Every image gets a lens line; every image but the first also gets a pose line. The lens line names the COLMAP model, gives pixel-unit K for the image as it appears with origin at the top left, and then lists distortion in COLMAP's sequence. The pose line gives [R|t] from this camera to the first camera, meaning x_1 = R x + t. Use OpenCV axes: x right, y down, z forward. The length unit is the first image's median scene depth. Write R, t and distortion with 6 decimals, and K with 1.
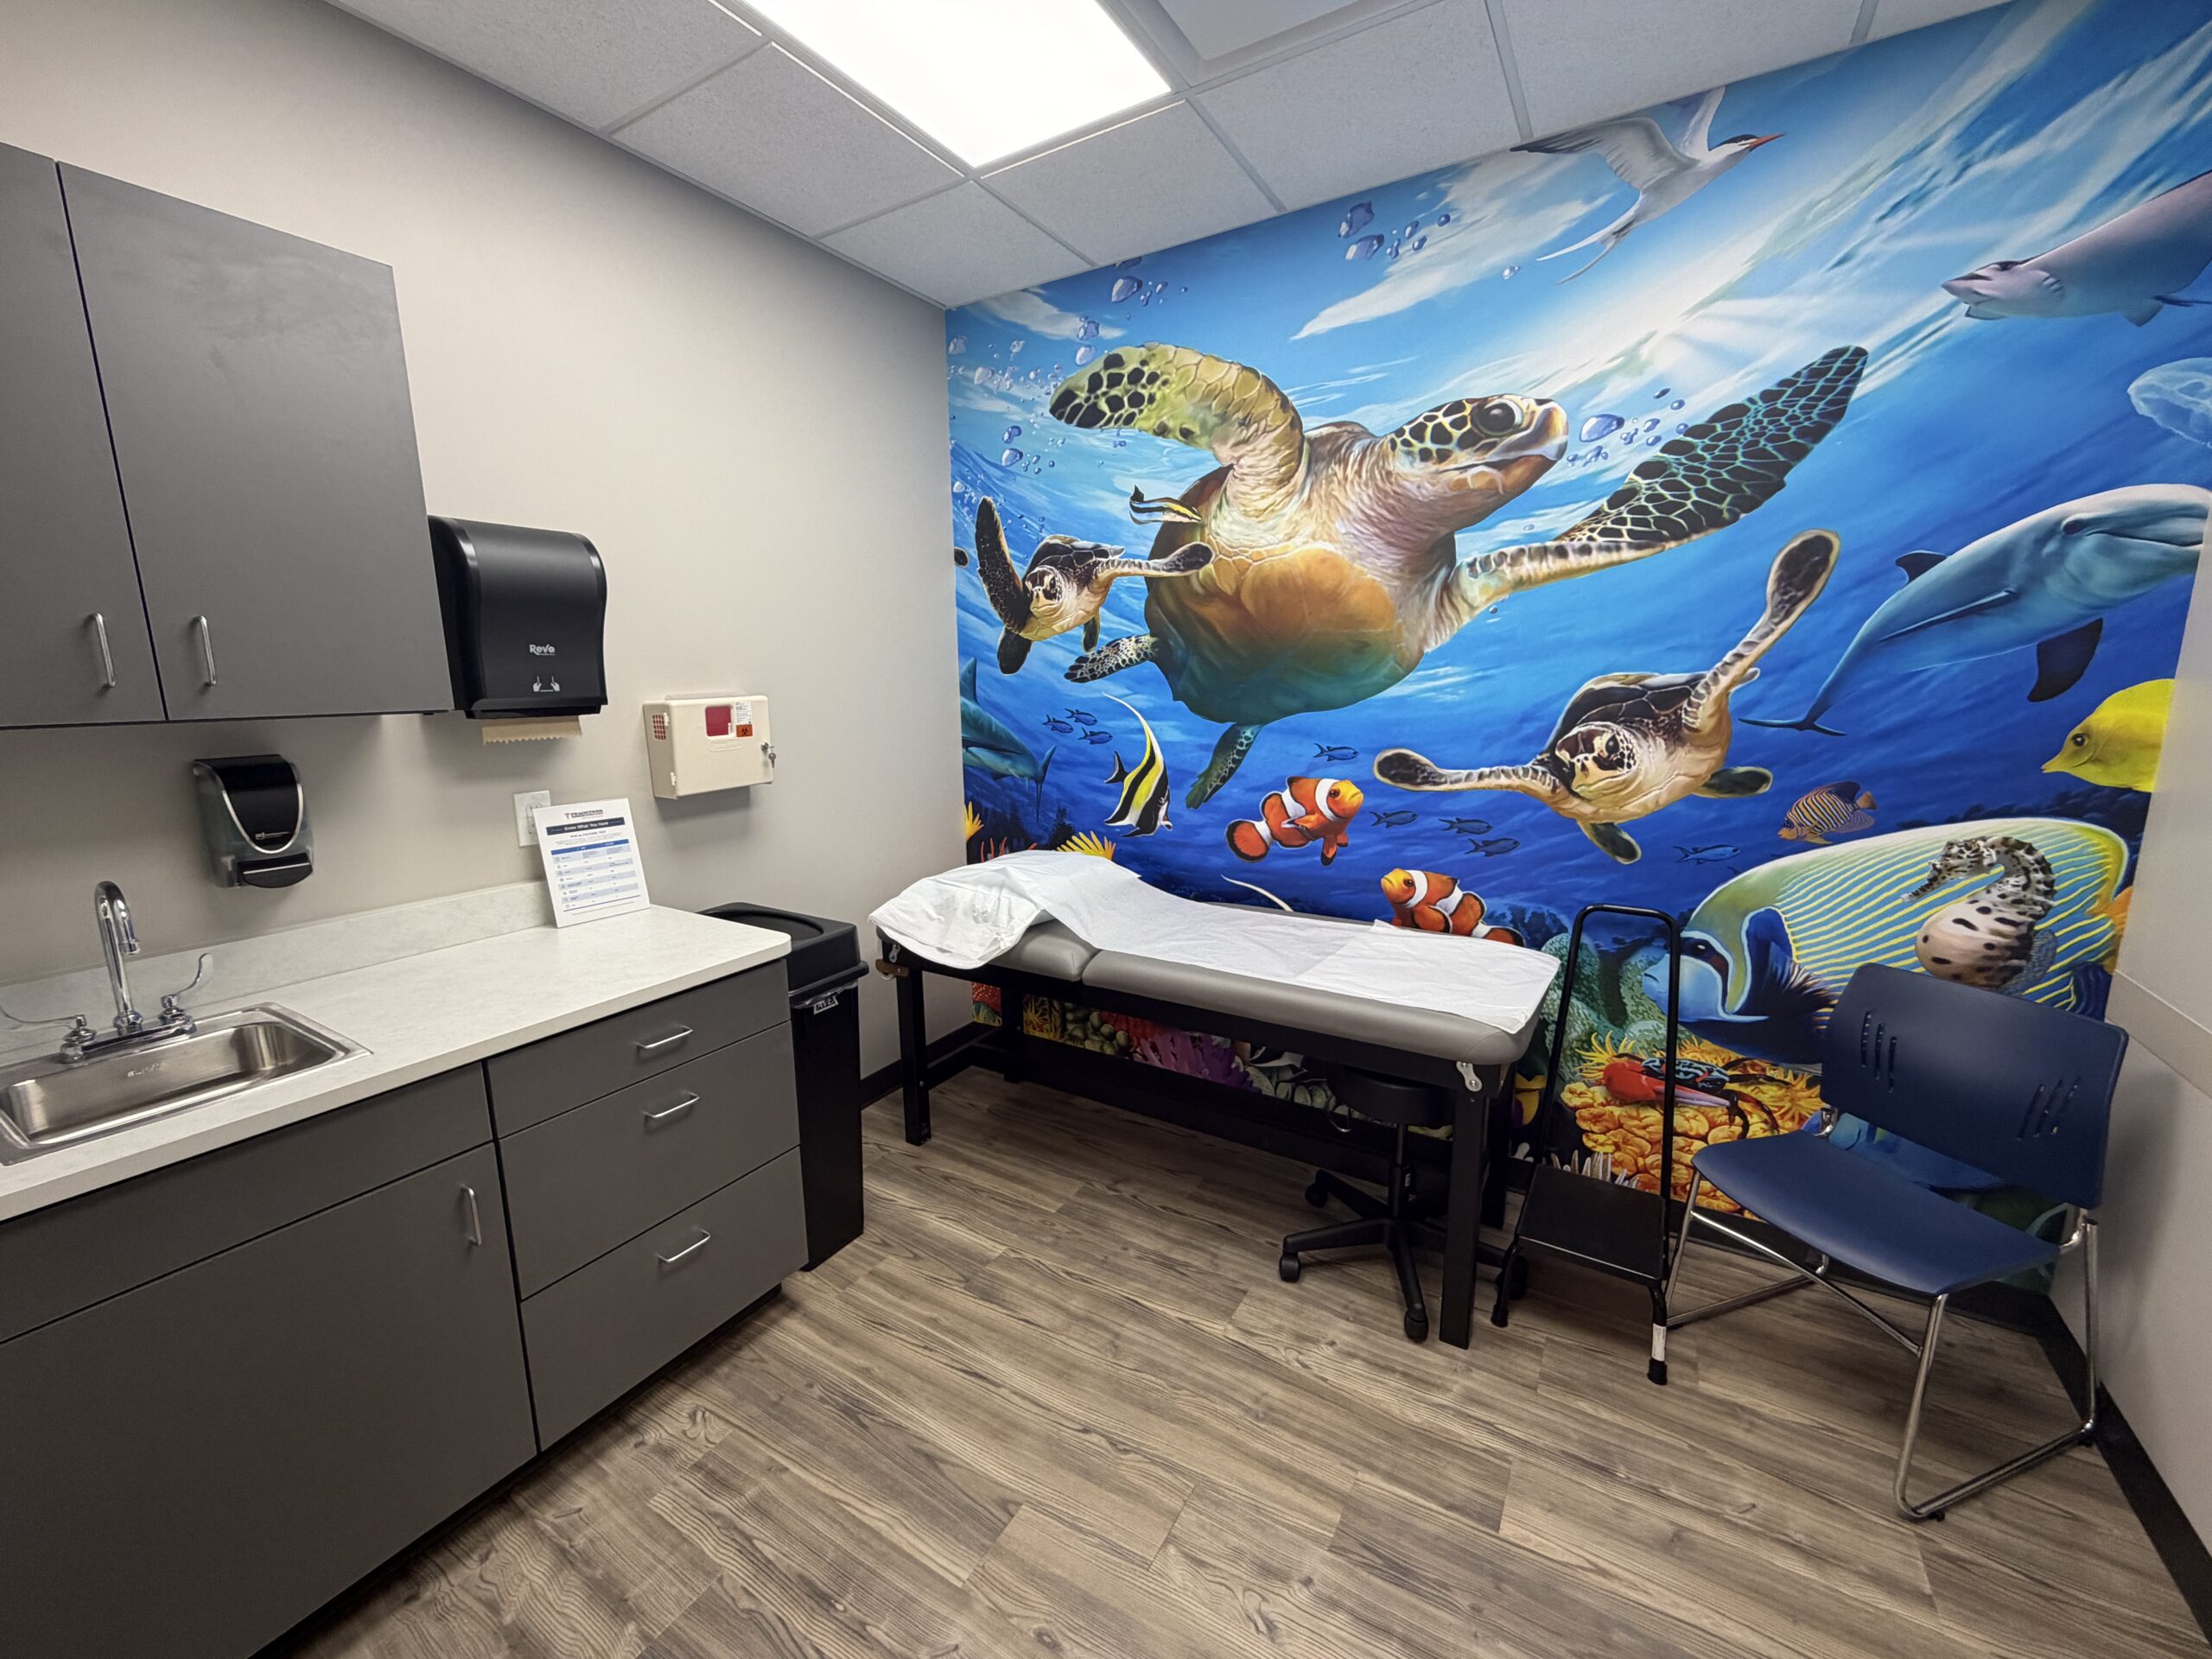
lens RADIAL K [[898.2, 0, 1097.5], [0, 898.2, 845.0], [0, 0, 1]] dist [0.003970, 0.000968]
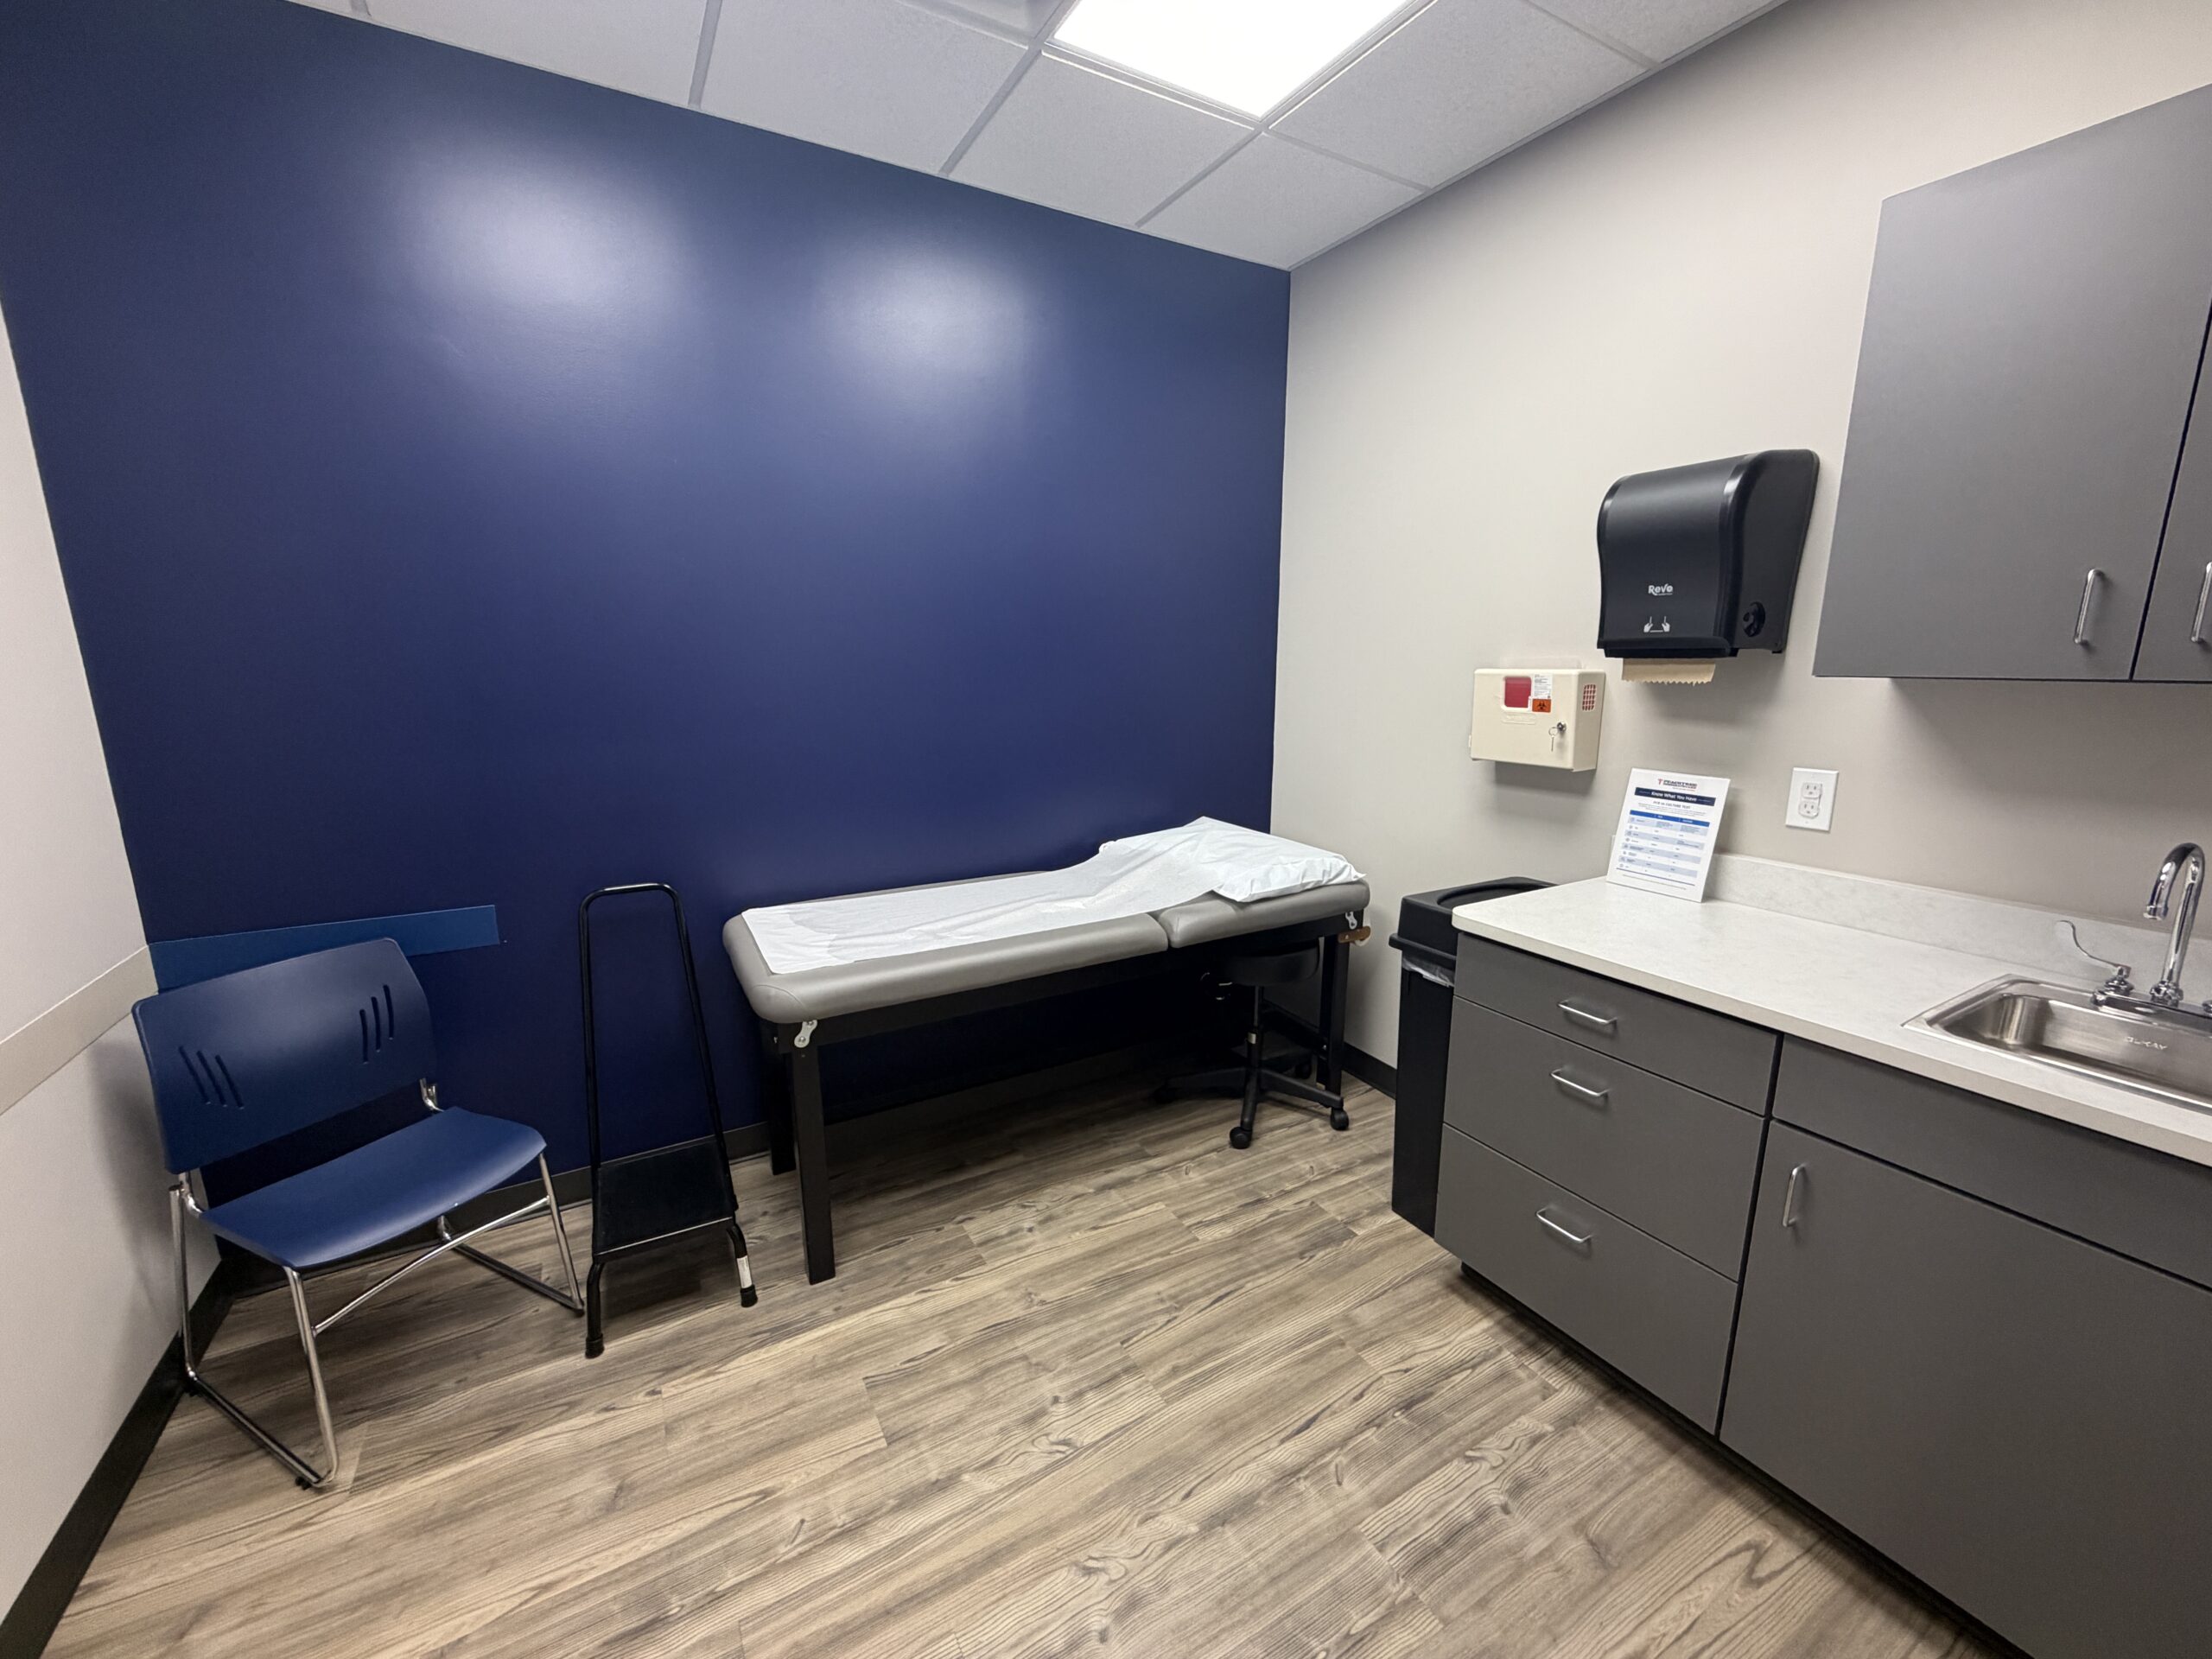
lens RADIAL K [[898.2, 0, 1096.4], [0, 898.2, 823.3], [0, 0, 1]] dist [0.003970, 0.000968]
pose [[-0.479453, 0.193089, -0.856062, 0.568619], [-0.138945, 0.946486, 0.291304, -0.193358], [0.866498, 0.258612, -0.426967, 0.910846]]
